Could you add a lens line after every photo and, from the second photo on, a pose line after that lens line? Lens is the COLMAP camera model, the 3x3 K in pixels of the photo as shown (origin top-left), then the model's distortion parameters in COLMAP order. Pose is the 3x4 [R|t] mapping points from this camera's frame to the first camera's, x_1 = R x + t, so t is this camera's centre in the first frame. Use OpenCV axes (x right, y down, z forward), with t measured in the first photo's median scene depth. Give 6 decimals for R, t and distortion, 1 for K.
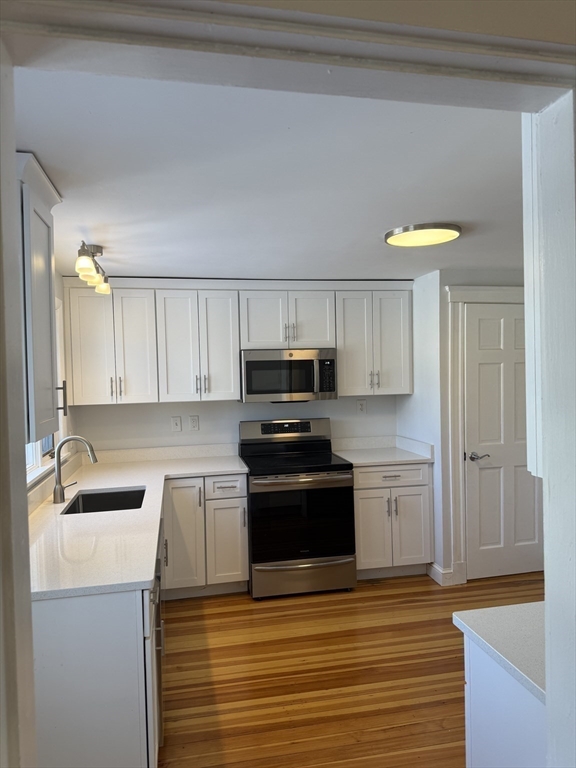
lens RADIAL K [[539.4, 0, 288.0], [0, 539.4, 384.0], [0, 0, 1]] dist [0.096449, -0.122889]
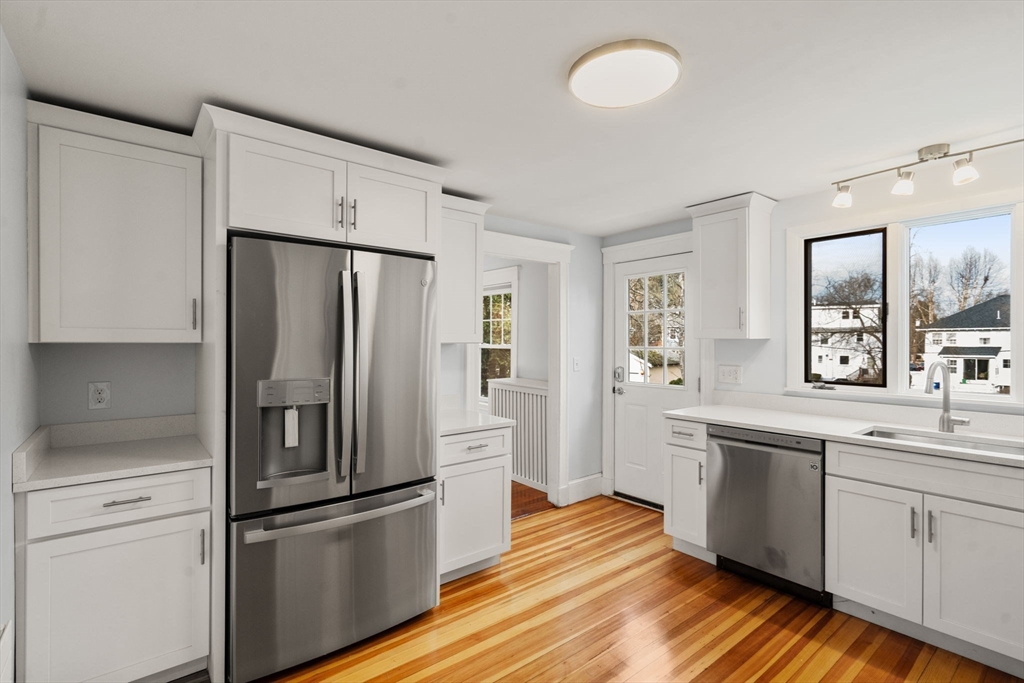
lens RADIAL K [[480.2, 0, 515.7], [0, 480.2, 339.3], [0, 0, 1]] dist [0.001409, 0.000908]
pose [[-0.887458, 0.018872, -0.460502, 0.453760], [0.007225, 0.999608, 0.027040, 0.023126], [0.460832, 0.020670, -0.887247, 1.044351]]
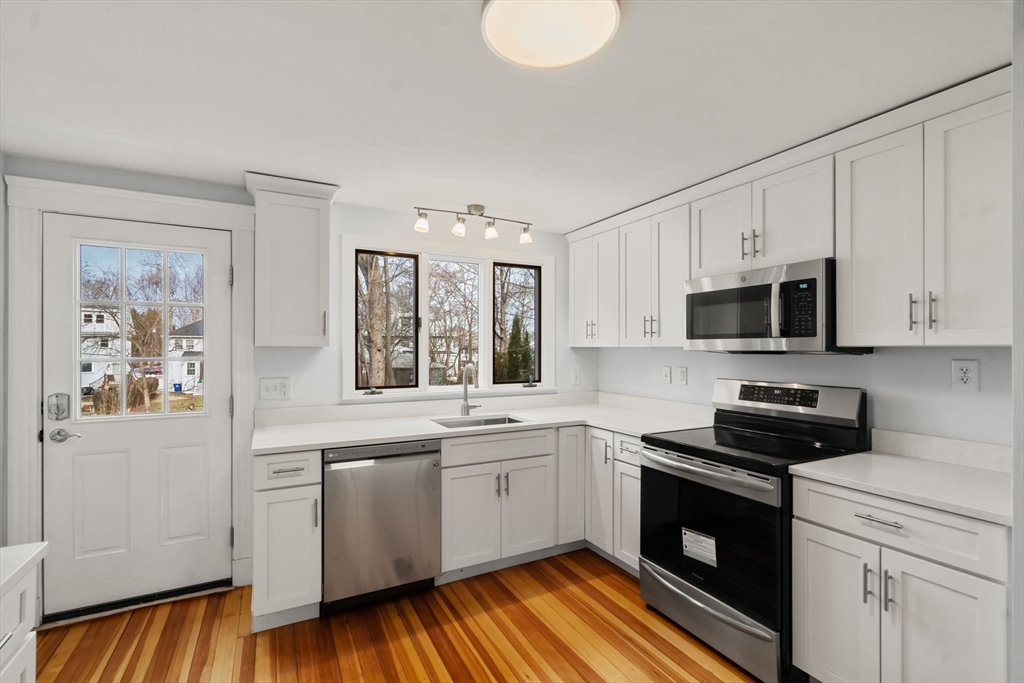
lens RADIAL K [[461.9, 0, 502.8], [0, 461.9, 346.3], [0, 0, 1]] dist [-0.000881, 0.000098]
pose [[0.274503, 0.019150, -0.961396, 0.477977], [-0.030443, 0.999474, 0.011216, 0.029947], [0.961104, 0.026189, 0.274941, 0.592416]]
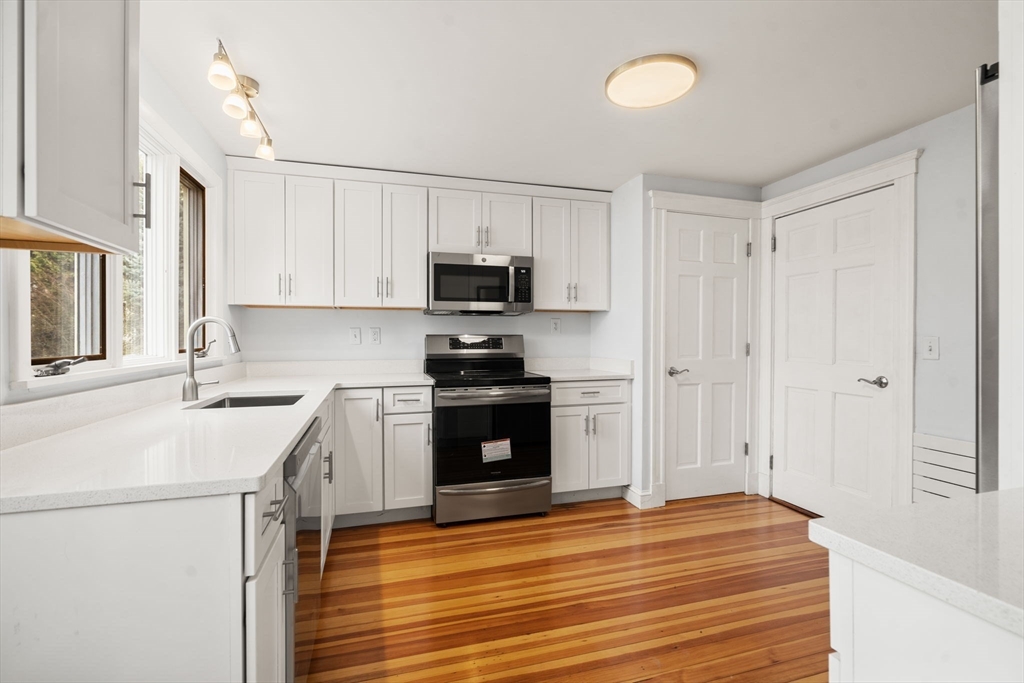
lens RADIAL K [[458.7, 0, 510.4], [0, 458.7, 341.4], [0, 0, 1]] dist [-0.002720, 0.000024]
pose [[0.996042, 0.020641, 0.086453, -0.014728], [-0.019177, 0.999659, -0.017726, 0.100157], [-0.086789, 0.015998, 0.996098, 0.231522]]
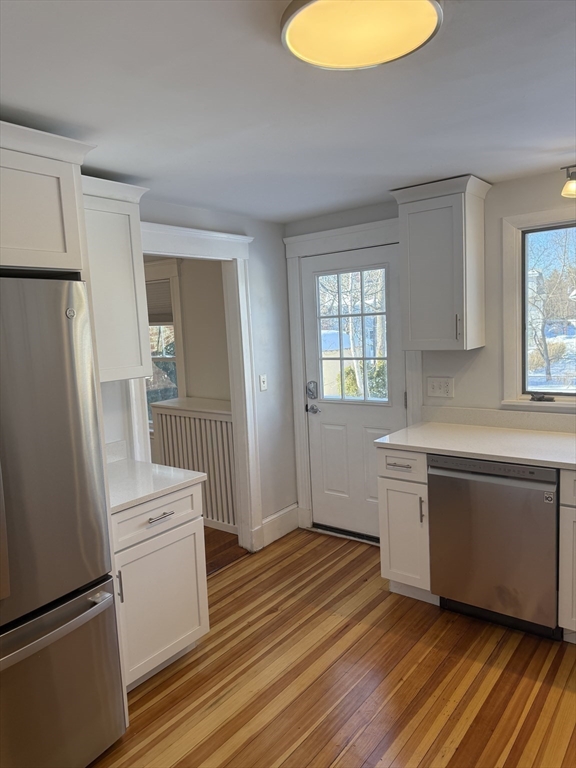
lens RADIAL K [[539.4, 0, 288.0], [0, 539.4, 384.0], [0, 0, 1]] dist [0.096449, -0.122889]
pose [[-0.759667, 0.133476, -0.636466, 0.447001], [0.052088, 0.988054, 0.145038, -0.031032], [0.648222, 0.077028, -0.757545, 0.953016]]
